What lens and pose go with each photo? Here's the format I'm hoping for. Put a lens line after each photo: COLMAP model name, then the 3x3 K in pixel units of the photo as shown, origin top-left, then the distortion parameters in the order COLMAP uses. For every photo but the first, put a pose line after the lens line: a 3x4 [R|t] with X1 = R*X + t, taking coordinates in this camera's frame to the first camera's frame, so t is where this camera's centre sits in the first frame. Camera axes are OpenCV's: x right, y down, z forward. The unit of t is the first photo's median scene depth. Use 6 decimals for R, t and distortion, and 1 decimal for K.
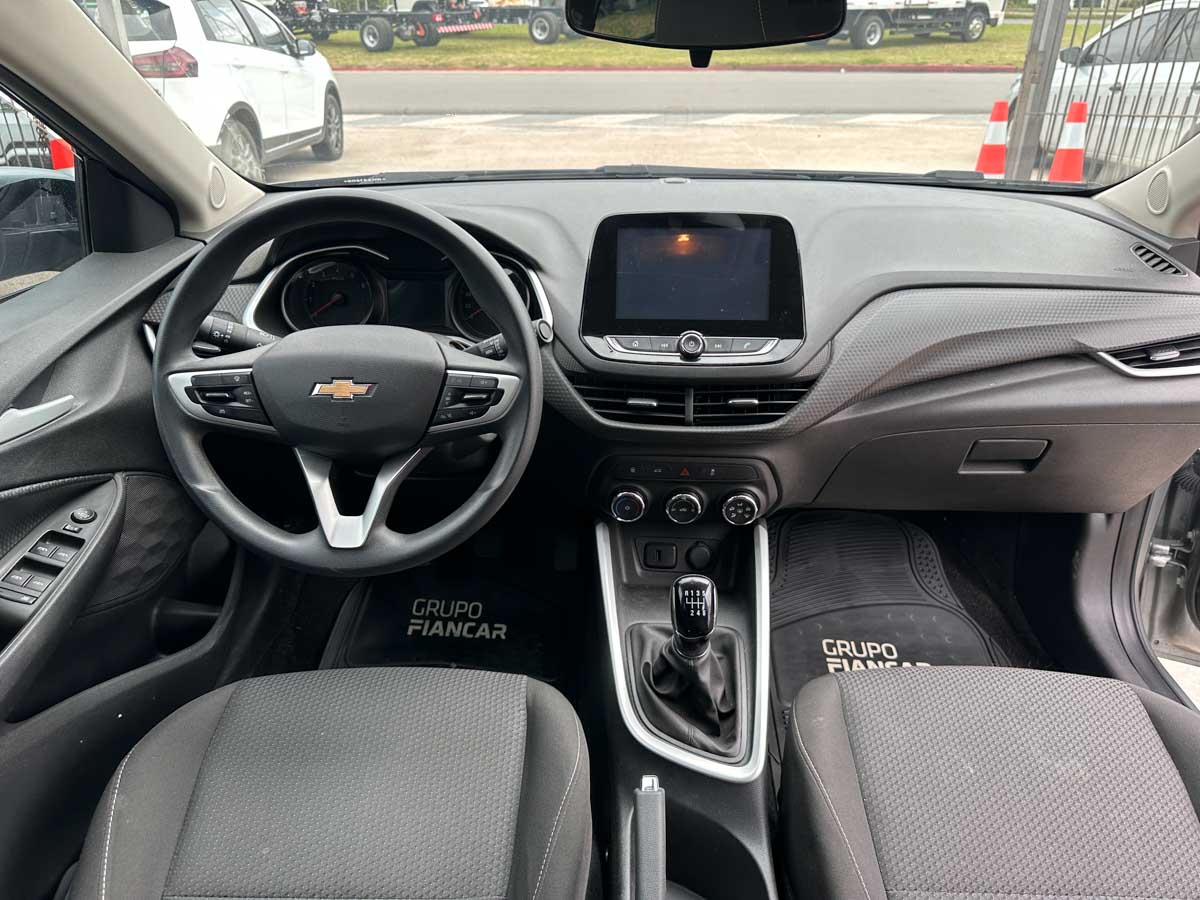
lens RADIAL K [[826.6, 0, 600.0], [0, 826.6, 450.0], [0, 0, 1]] dist [0.039188, -0.048230]
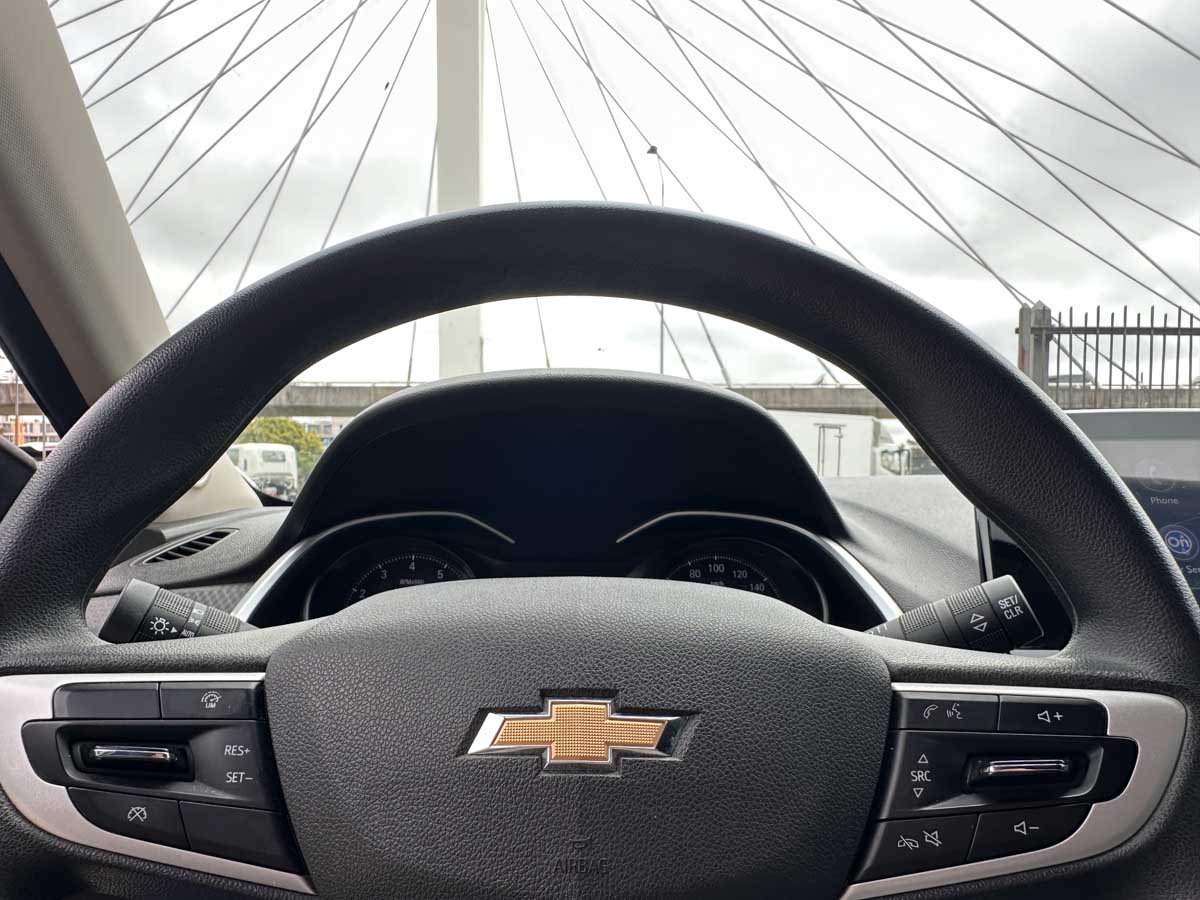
lens RADIAL K [[839.0, 0, 566.1], [0, 839.0, 502.9], [0, 0, 1]] dist [-0.002240, -0.002326]
pose [[0.999848, 0.013897, 0.010521, -0.294948], [-0.007608, 0.891016, -0.453909, -0.012258], [-0.015682, 0.453760, 0.890986, 0.656412]]
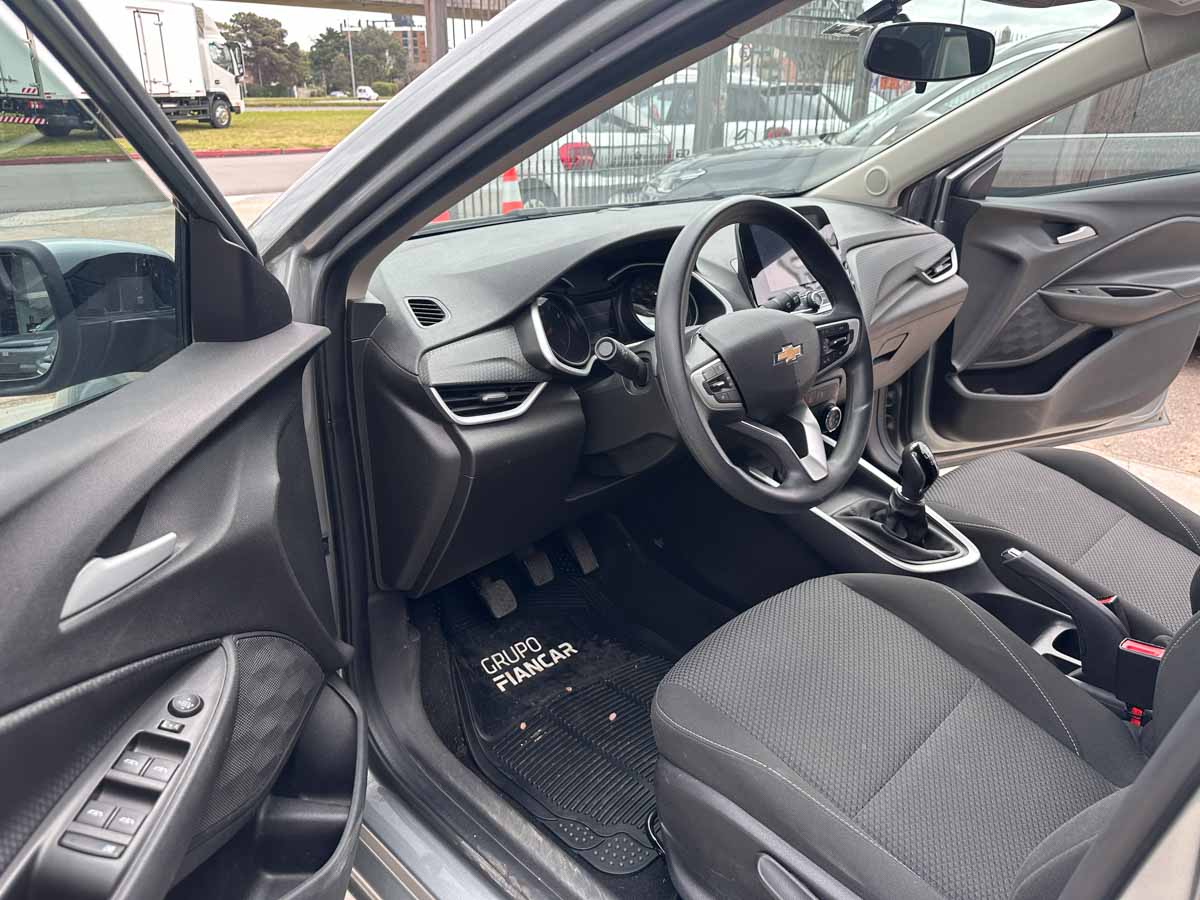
lens RADIAL K [[838.6, 0, 600.0], [0, 838.6, 450.0], [0, 0, 1]] dist [0.009235, -0.000010]
pose [[0.707568, -0.277812, 0.649745, -1.258282], [0.335368, 0.941349, 0.037280, -0.073057], [-0.621994, 0.191525, 0.759238, 0.235677]]
